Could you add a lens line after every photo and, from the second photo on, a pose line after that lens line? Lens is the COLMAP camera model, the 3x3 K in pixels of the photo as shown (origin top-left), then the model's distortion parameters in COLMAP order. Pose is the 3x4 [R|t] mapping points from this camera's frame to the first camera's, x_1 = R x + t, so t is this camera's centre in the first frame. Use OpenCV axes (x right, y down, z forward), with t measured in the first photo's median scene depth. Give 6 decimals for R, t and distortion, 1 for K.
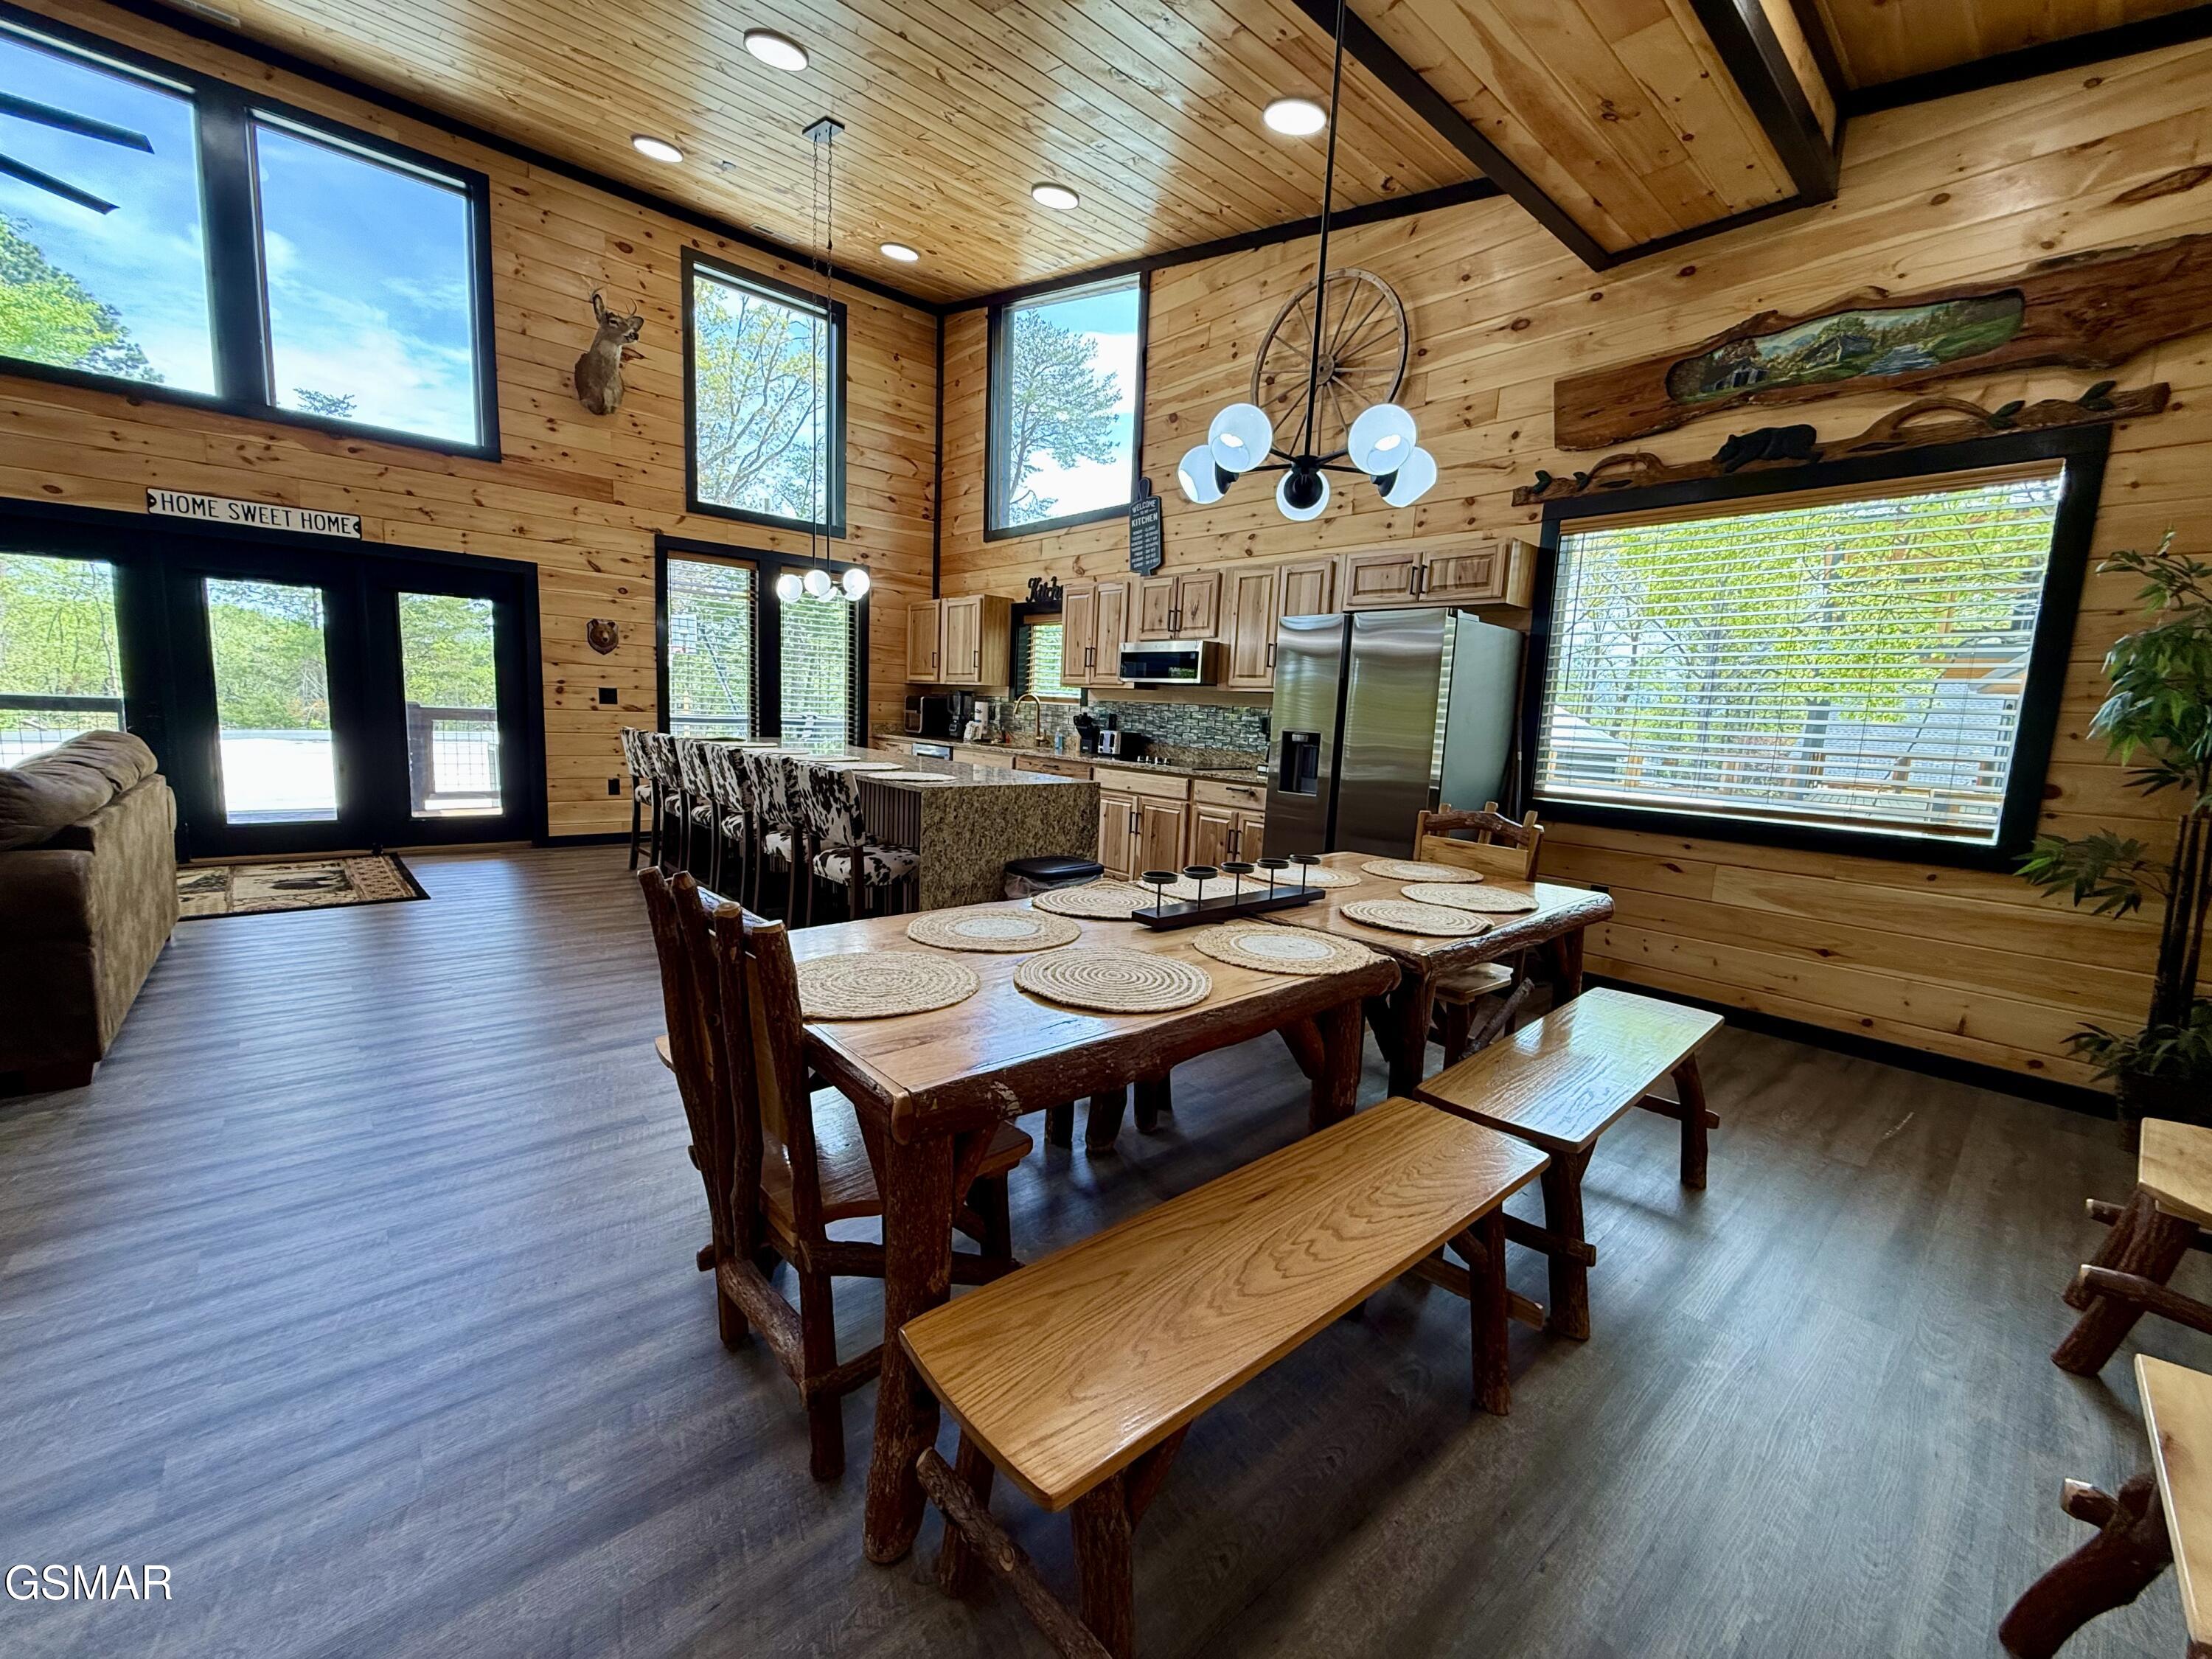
lens RADIAL K [[881.3, 0, 1100.5], [0, 881.3, 828.9], [0, 0, 1]] dist [-0.001444, 0.000767]
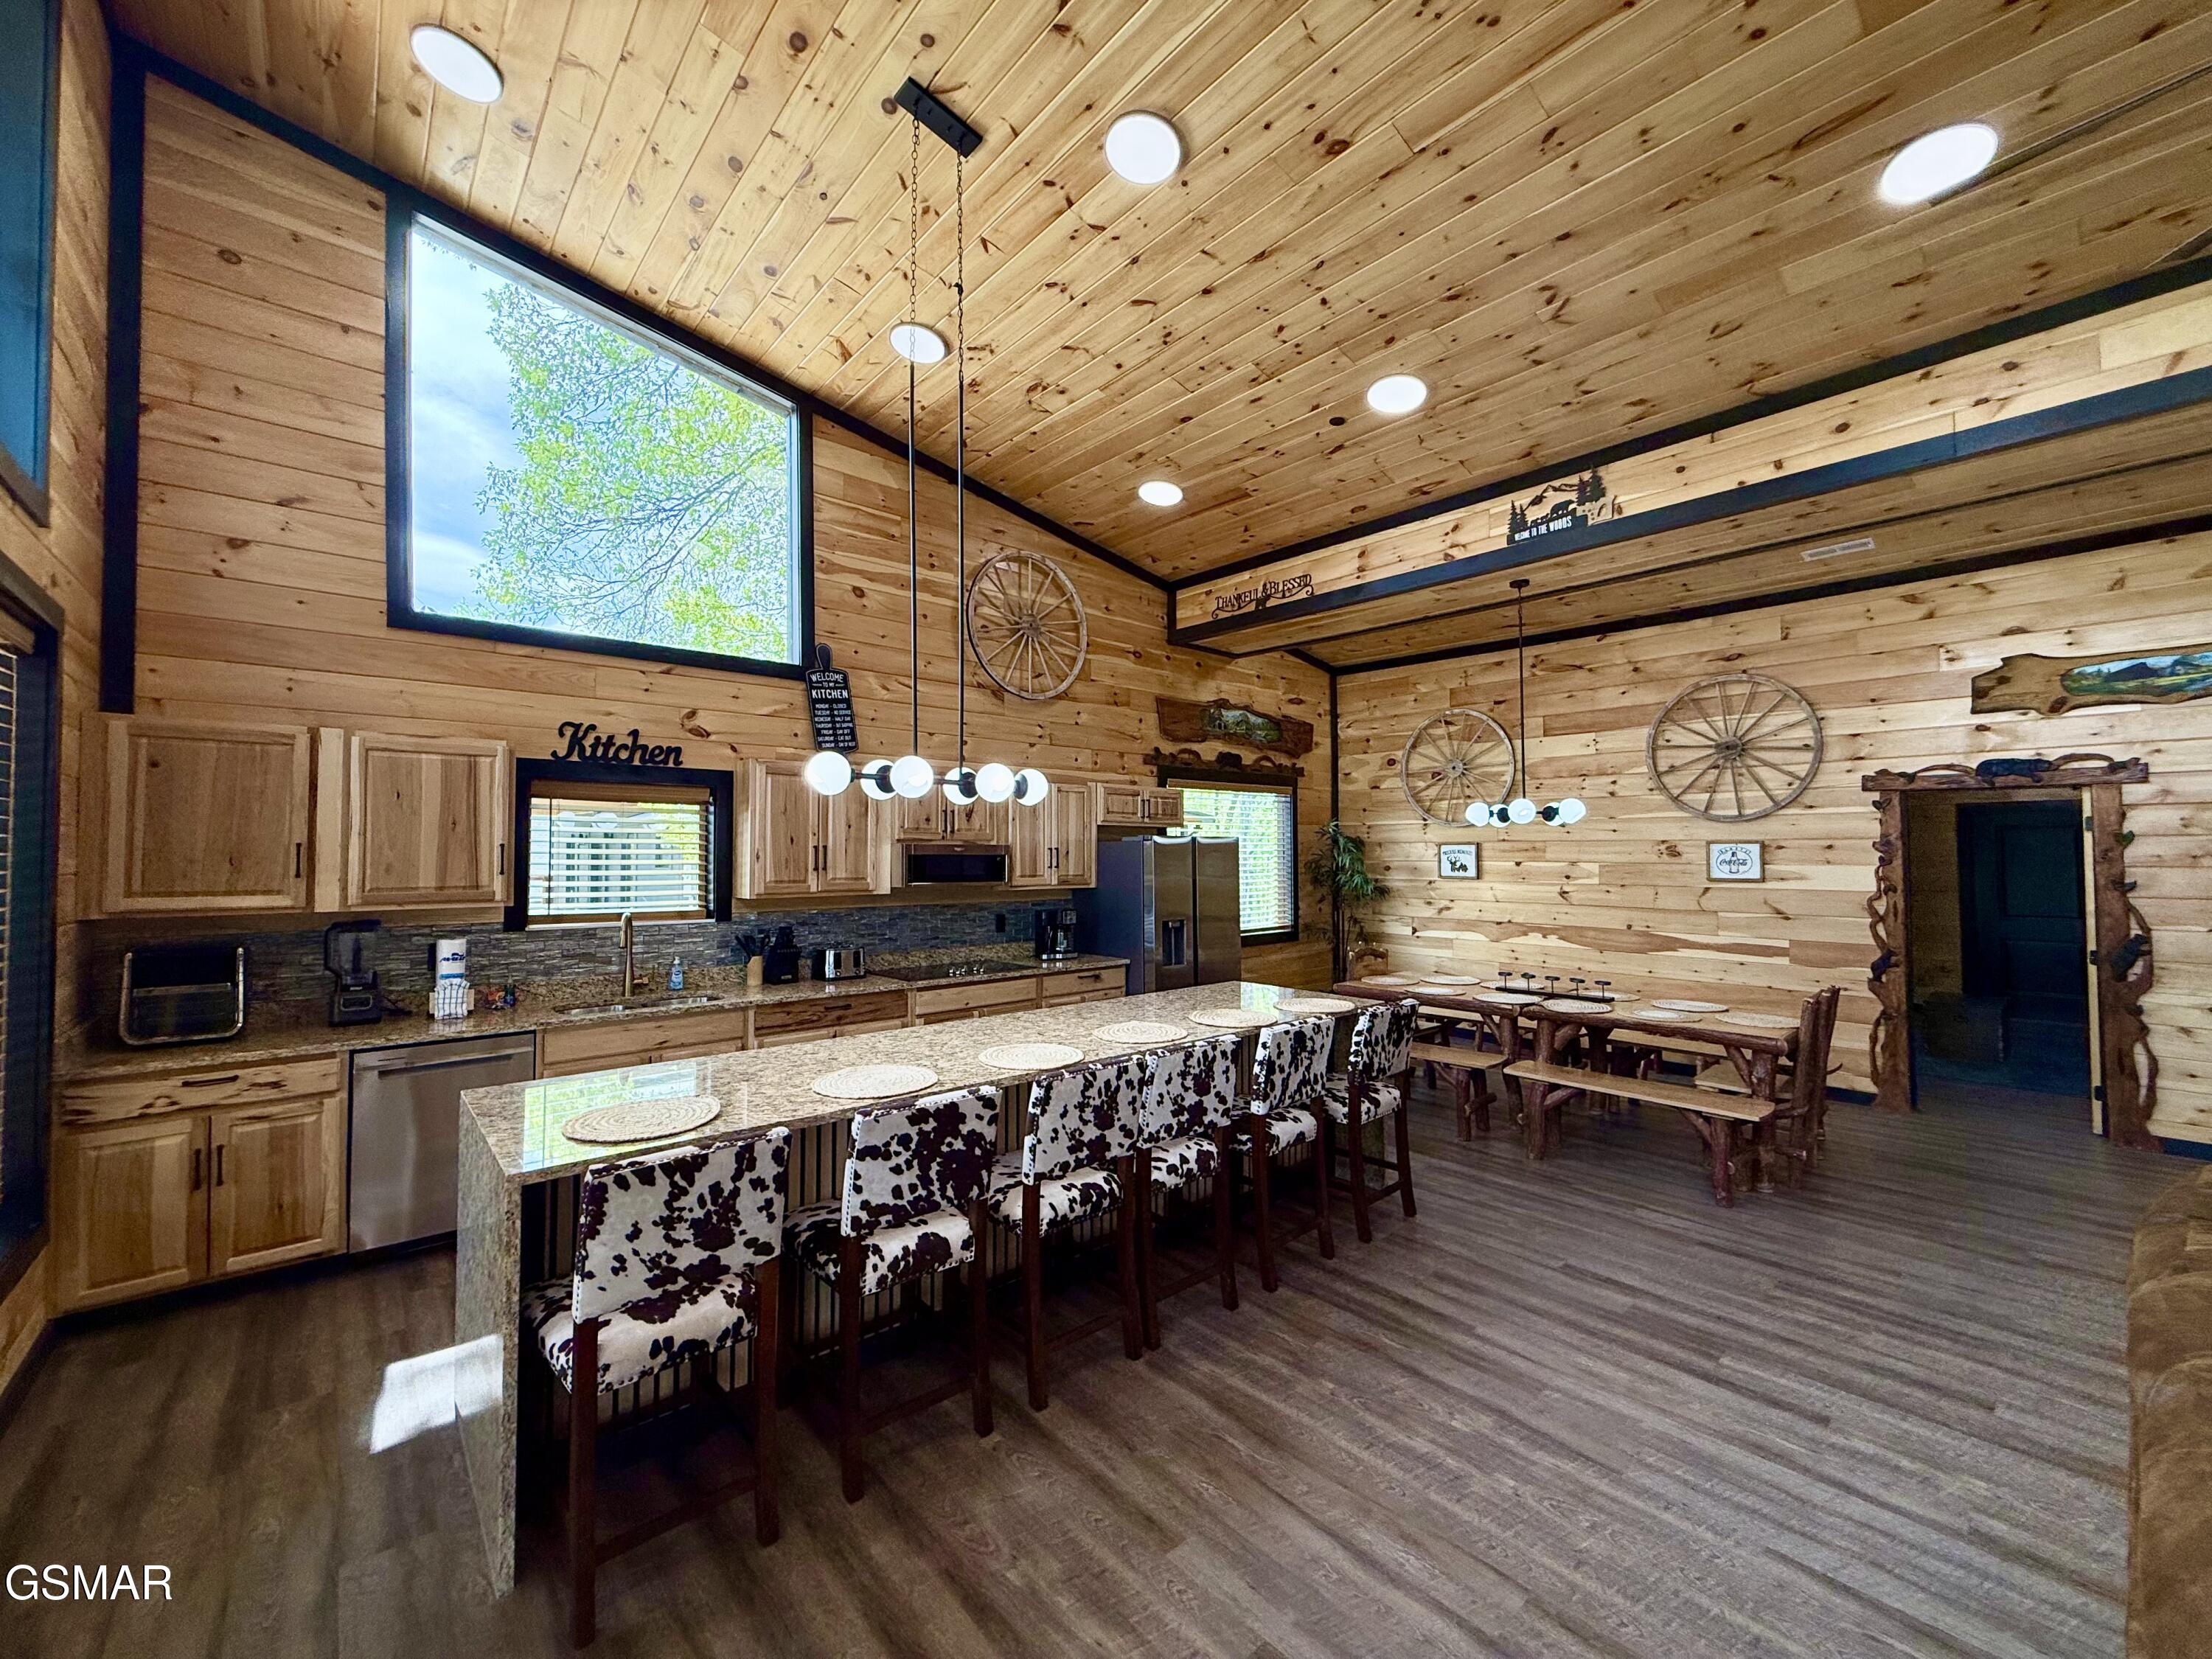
lens RADIAL K [[881.3, 0, 1100.5], [0, 881.3, 828.9], [0, 0, 1]] dist [-0.001444, 0.000767]
pose [[0.010291, -0.018447, 0.999777, -0.726052], [0.138692, 0.990192, 0.016843, -0.184370], [-0.990282, 0.138488, 0.012749, 0.689023]]
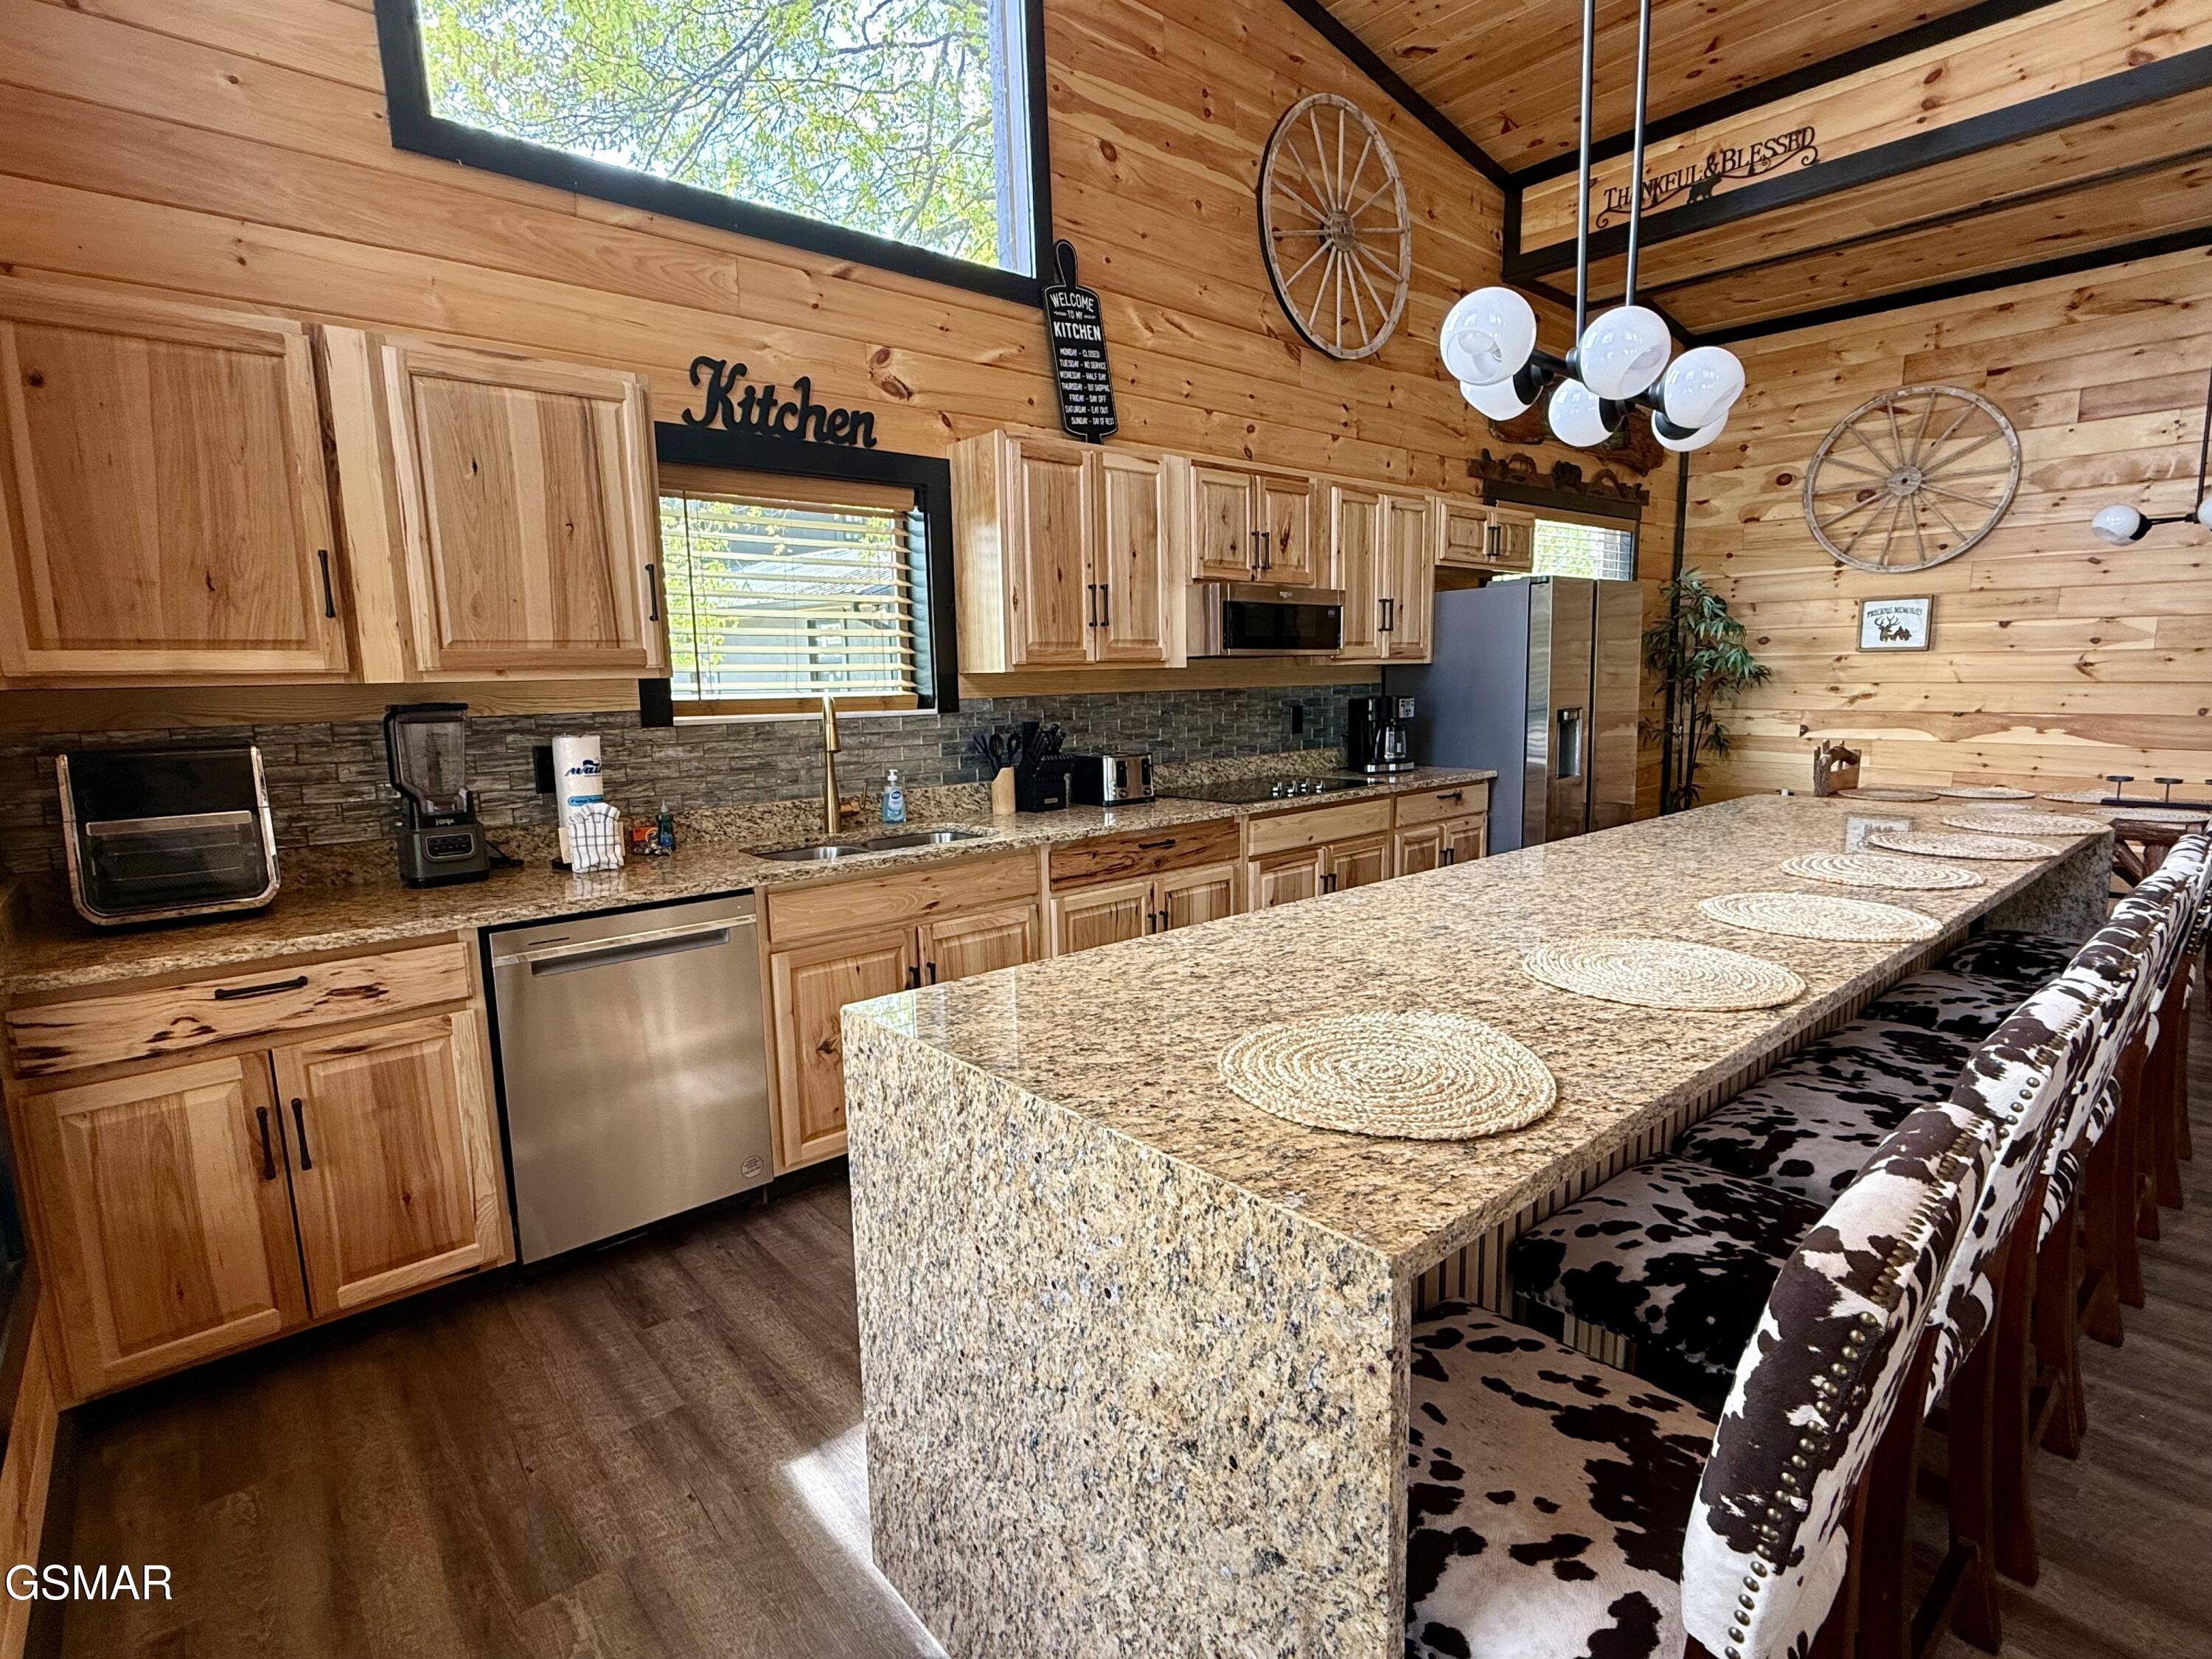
lens RADIAL K [[1088.8, 0, 1102.0], [0, 1088.8, 831.6], [0, 0, 1]] dist [0.000205, 0.000157]
pose [[0.015300, -0.193650, 0.980951, -0.561934], [0.158125, 0.969189, 0.188862, -0.173737], [-0.987301, 0.152223, 0.045449, 0.918634]]
